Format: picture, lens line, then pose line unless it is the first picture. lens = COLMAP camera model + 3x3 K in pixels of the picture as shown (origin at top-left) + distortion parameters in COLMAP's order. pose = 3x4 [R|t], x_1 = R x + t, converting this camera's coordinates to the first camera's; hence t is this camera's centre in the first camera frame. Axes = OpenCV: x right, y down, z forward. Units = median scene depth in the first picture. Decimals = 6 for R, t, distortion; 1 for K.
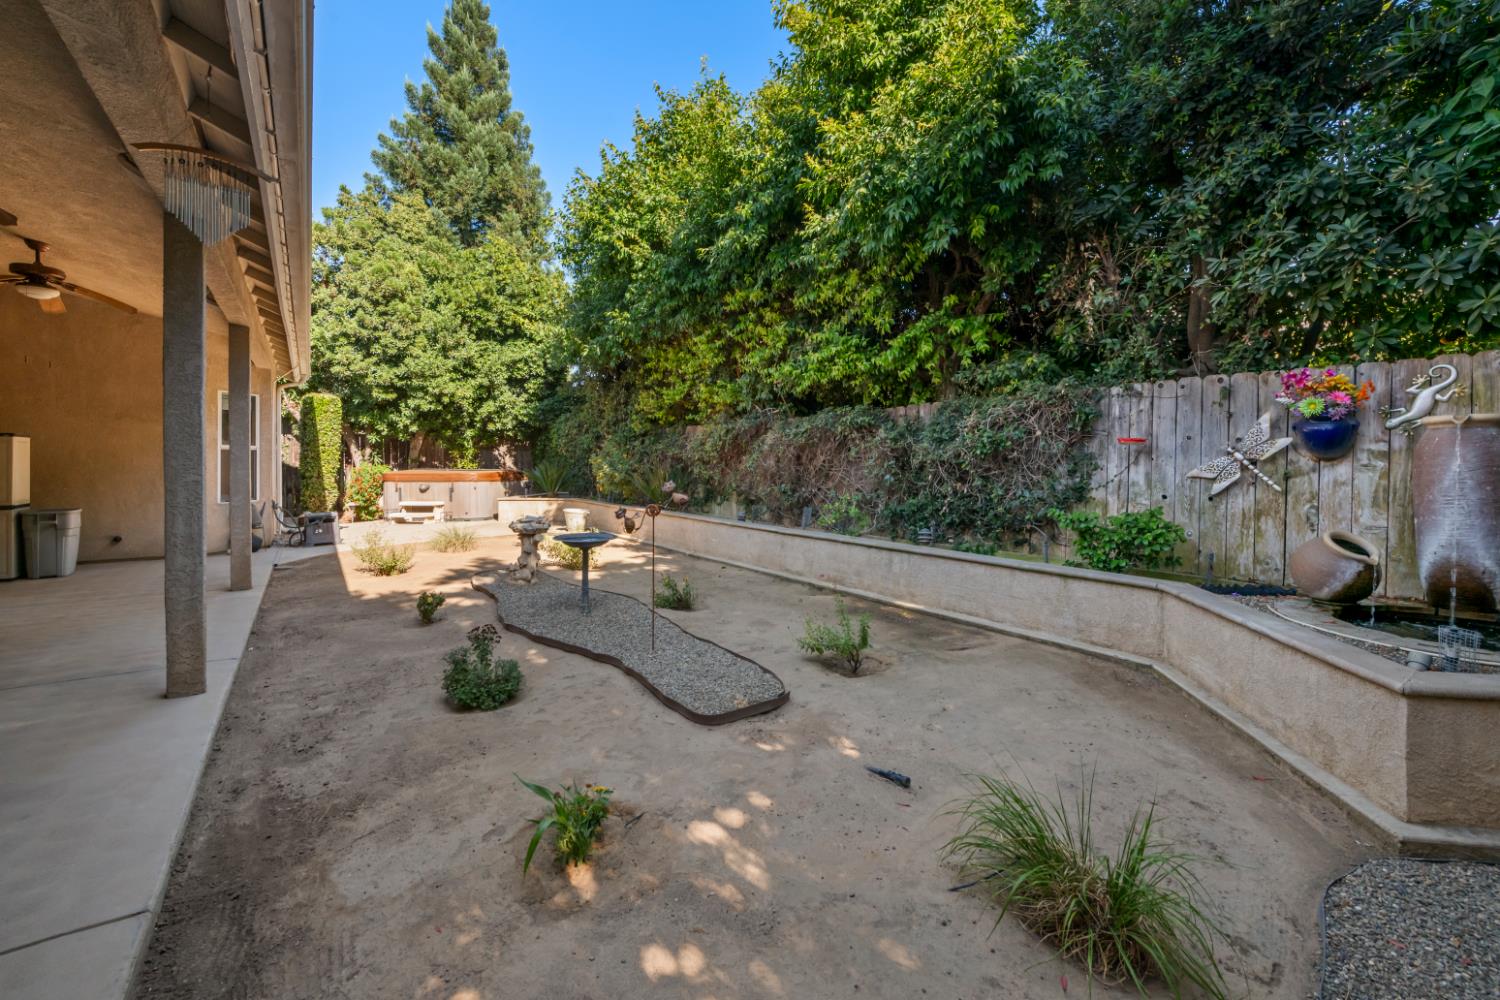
lens RADIAL K [[667.7, 0, 747.1], [0, 667.7, 465.7], [0, 0, 1]] dist [-0.000318, 0.000023]
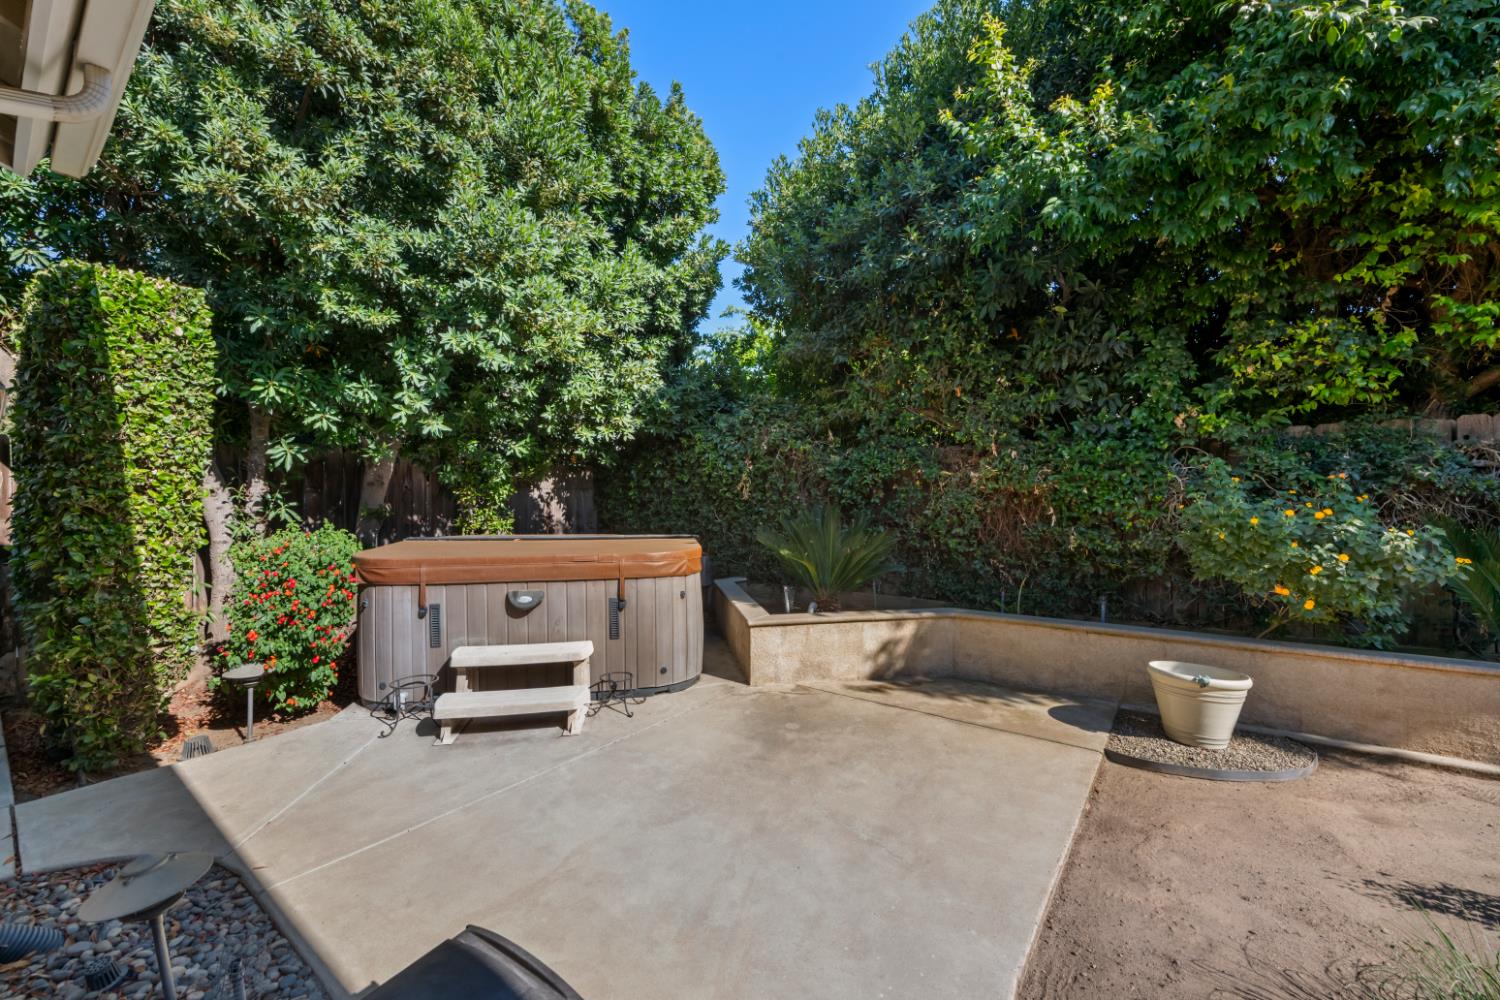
lens RADIAL K [[595.4, 0, 750.0], [0, 595.4, 500.0], [0, 0, 1]] dist [-0.026392, 0.000030]
pose [[0.942661, -0.011373, 0.333558, -0.470270], [0.015336, 0.999840, -0.009248, -0.011052], [-0.333399, 0.013833, 0.942684, 0.687795]]
